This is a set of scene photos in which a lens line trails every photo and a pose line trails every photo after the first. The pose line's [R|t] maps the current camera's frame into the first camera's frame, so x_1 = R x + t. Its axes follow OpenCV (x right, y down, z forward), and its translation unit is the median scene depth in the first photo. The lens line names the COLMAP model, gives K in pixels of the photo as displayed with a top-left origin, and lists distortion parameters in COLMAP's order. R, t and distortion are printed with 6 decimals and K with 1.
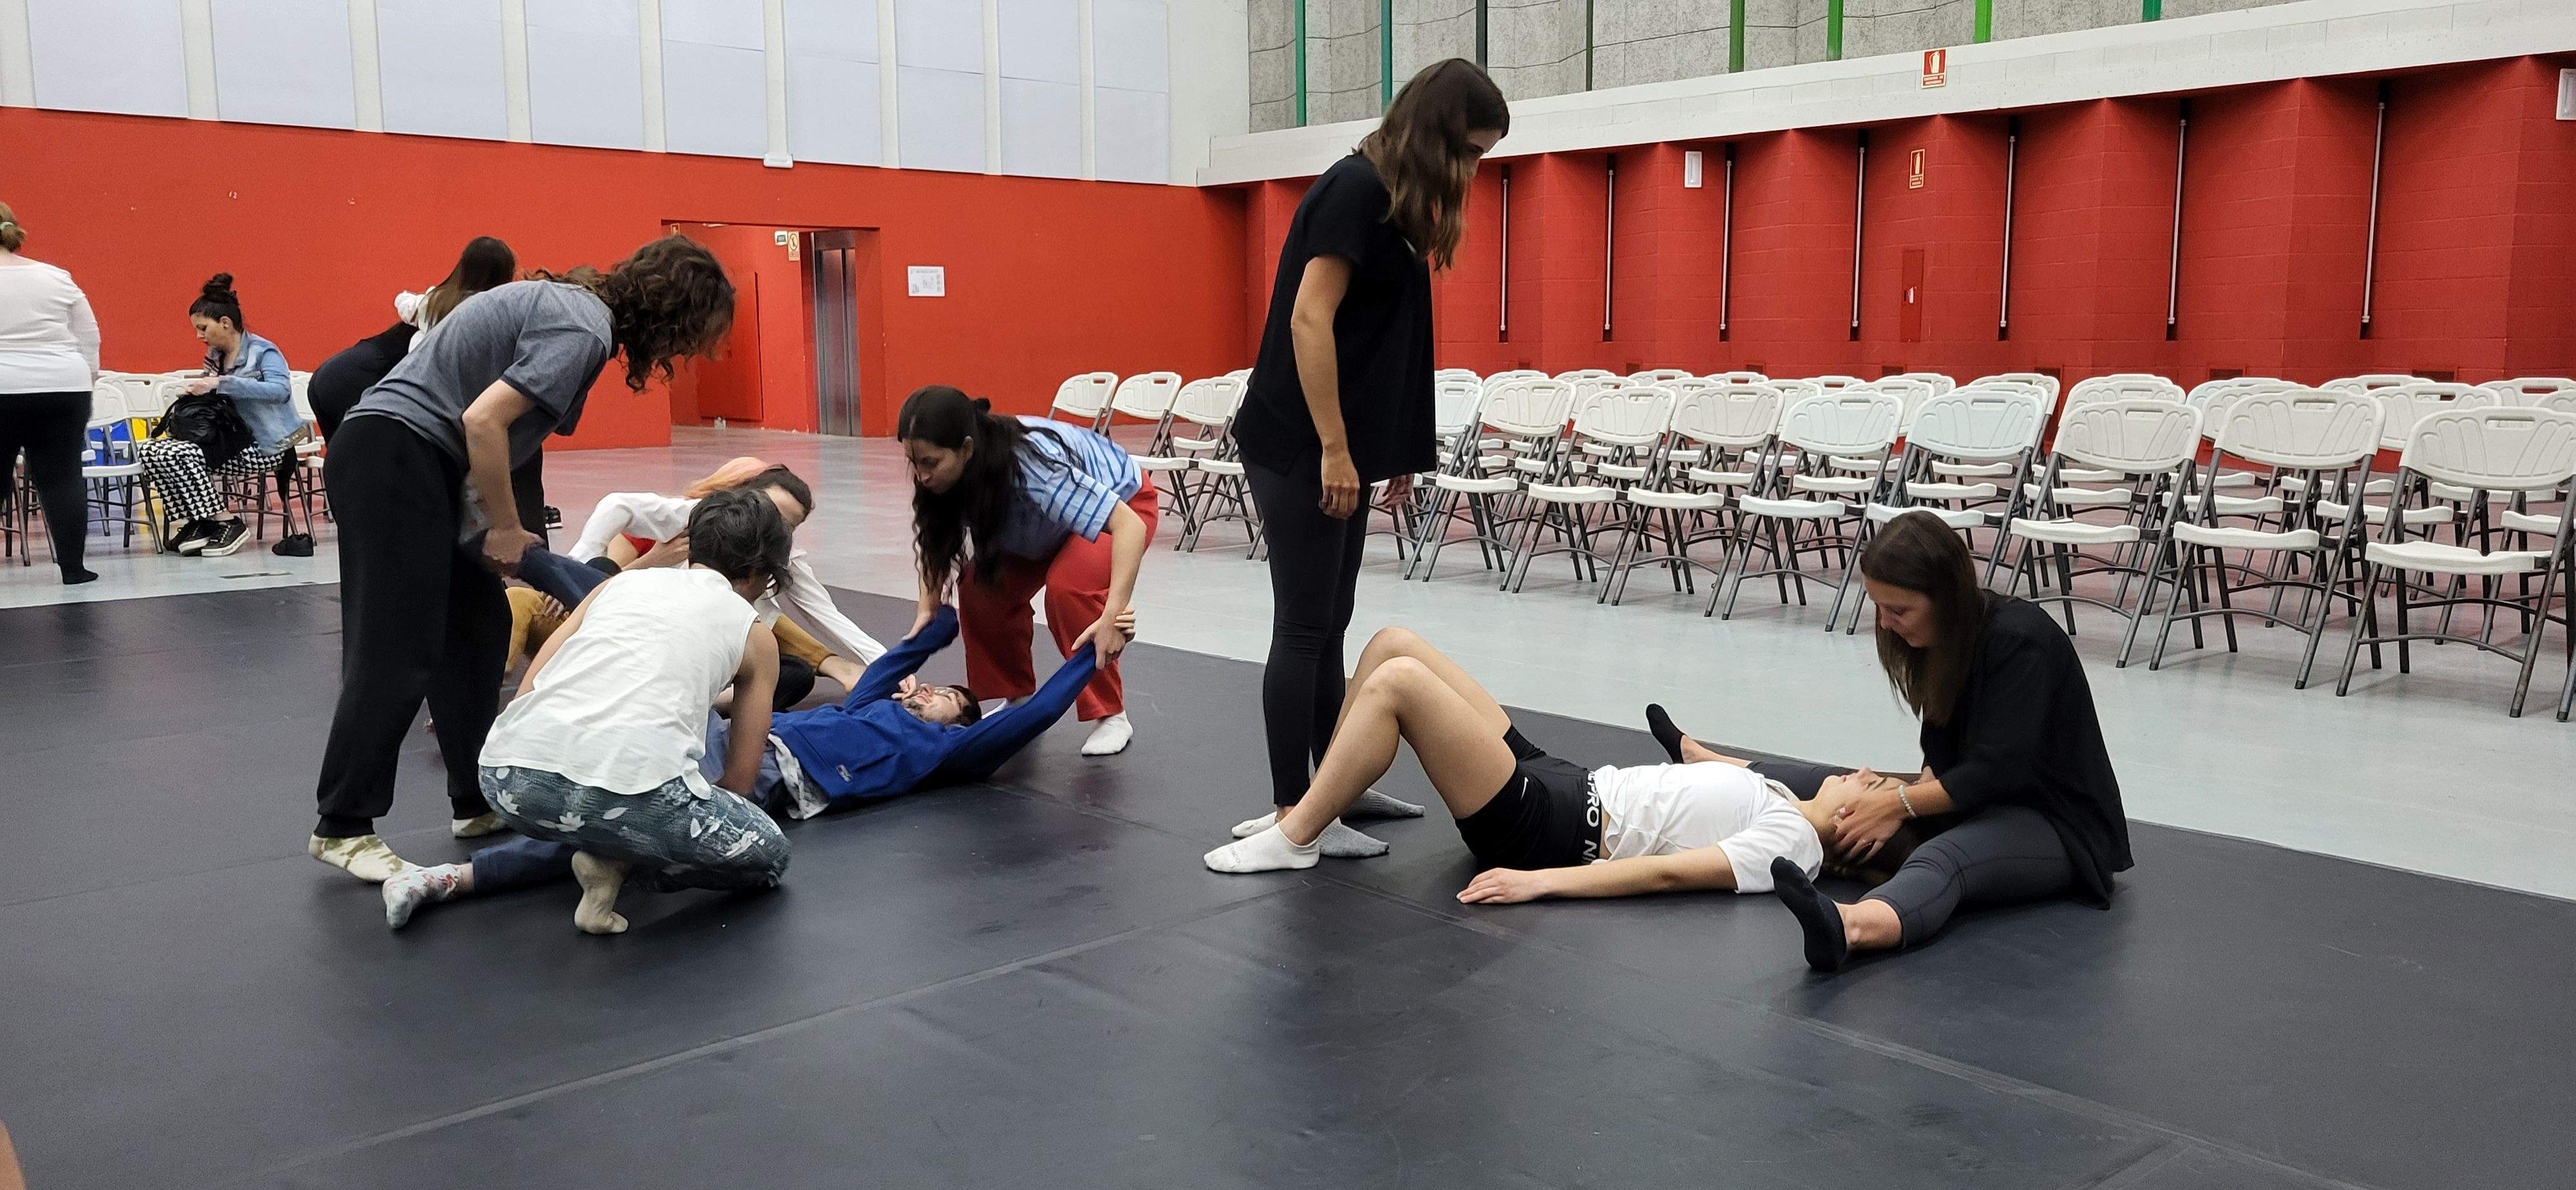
lens RADIAL K [[1877.0, 0, 1298.6], [0, 1877.0, 587.4], [0, 0, 1]] dist [0.031355, -0.000221]
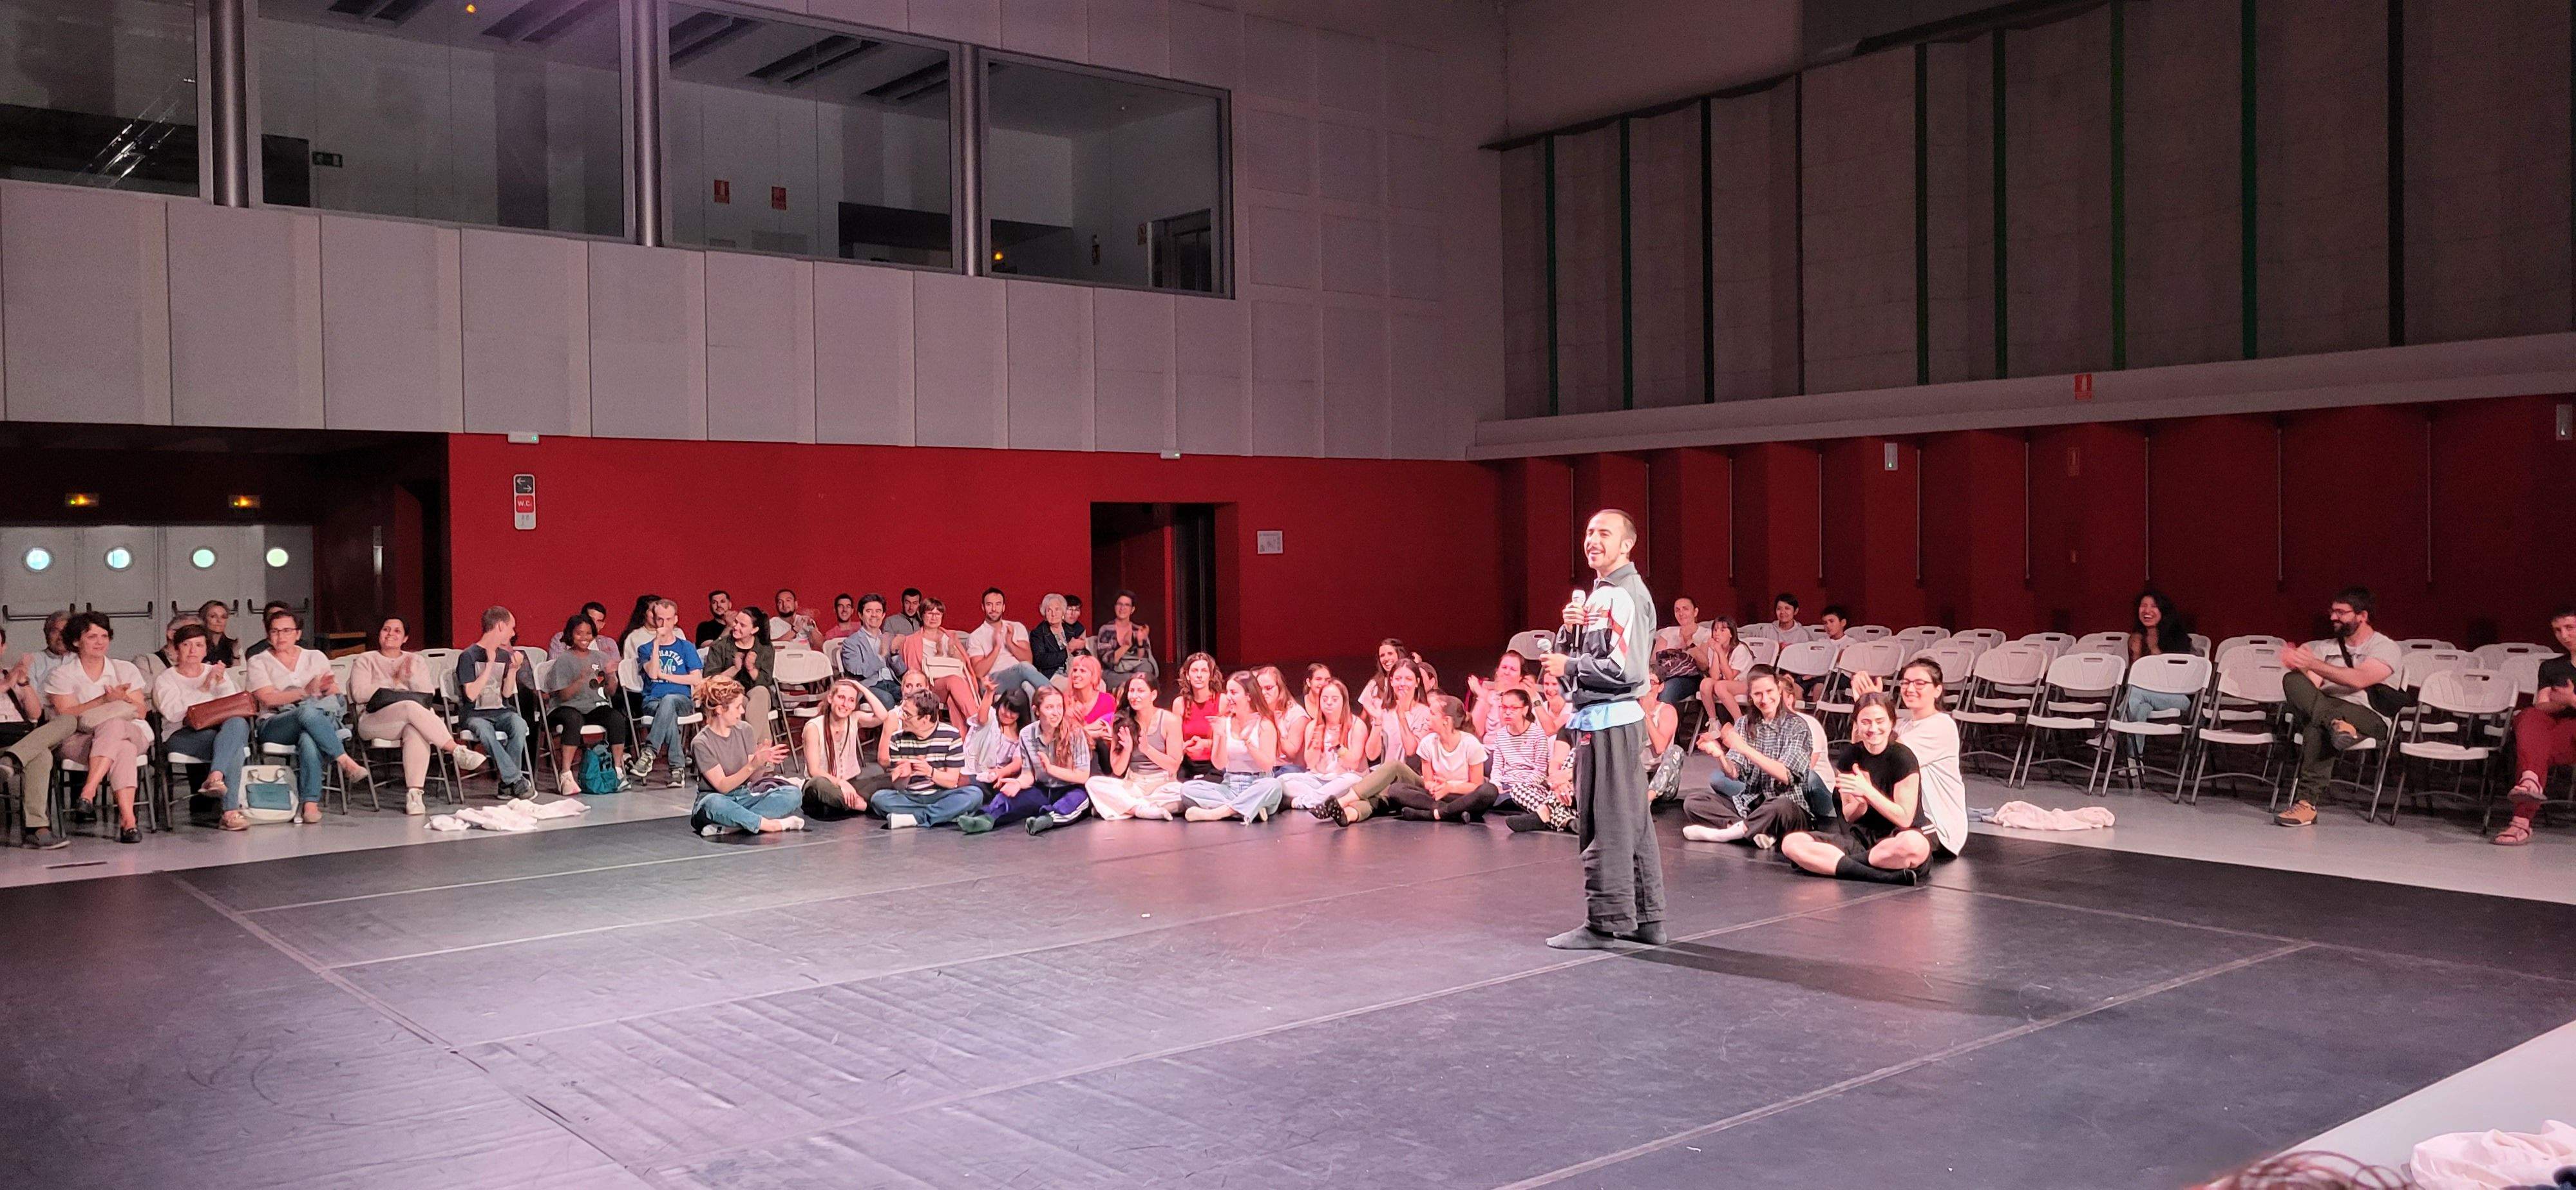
lens RADIAL K [[1877.0, 0, 1284.6], [0, 1877.0, 600.9], [0, 0, 1]] dist [0.031355, -0.000221]
pose [[0.998714, -0.008741, -0.049930, -0.147363], [0.003646, 0.994856, -0.101236, 0.007192], [0.050558, 0.100924, 0.993609, -0.309501]]
